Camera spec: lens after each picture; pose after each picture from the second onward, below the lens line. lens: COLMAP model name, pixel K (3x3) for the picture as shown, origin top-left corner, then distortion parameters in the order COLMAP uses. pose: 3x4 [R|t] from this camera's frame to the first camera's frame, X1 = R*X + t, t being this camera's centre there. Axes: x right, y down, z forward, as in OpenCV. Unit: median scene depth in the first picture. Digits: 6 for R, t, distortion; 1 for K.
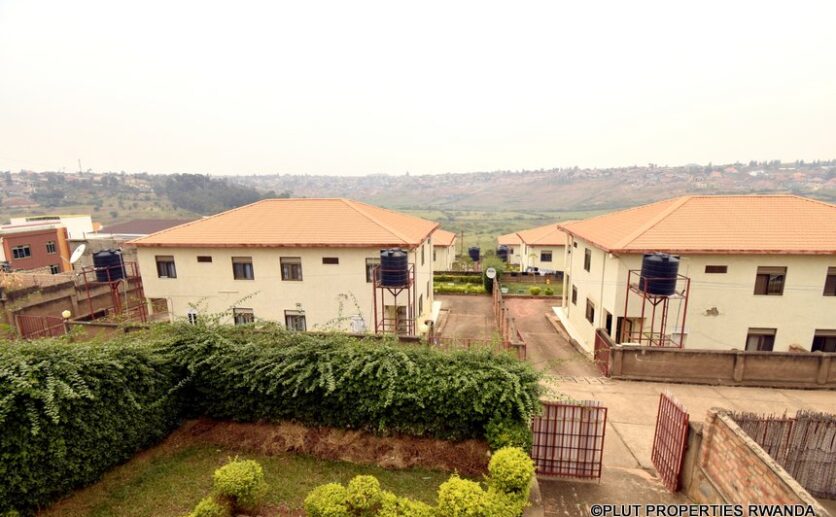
lens RADIAL K [[366.9, 0, 418.0], [0, 366.9, 258.5], [0, 0, 1]] dist [0.016095, -0.024631]
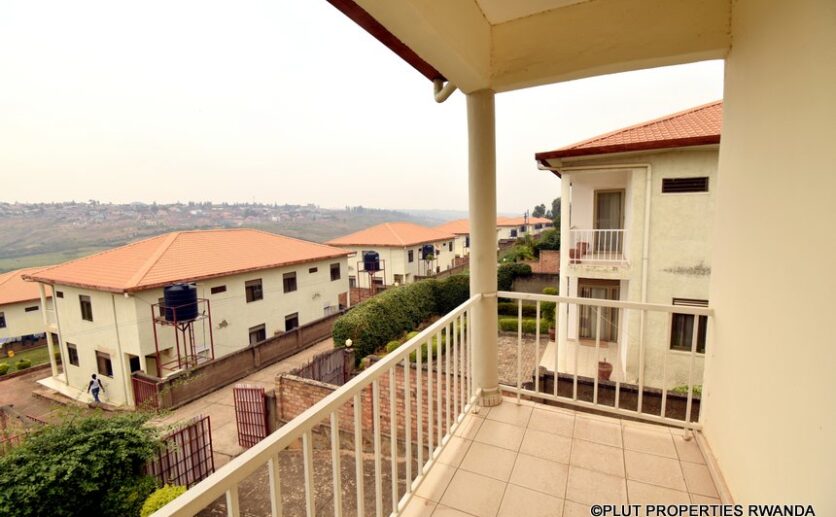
lens RADIAL K [[366.9, 0, 418.0], [0, 366.9, 258.5], [0, 0, 1]] dist [0.016095, -0.024631]
pose [[0.284455, -0.095439, 0.953927, -0.160251], [0.190787, 0.980765, 0.041233, 0.004310], [-0.939514, 0.170268, 0.297192, -0.008683]]
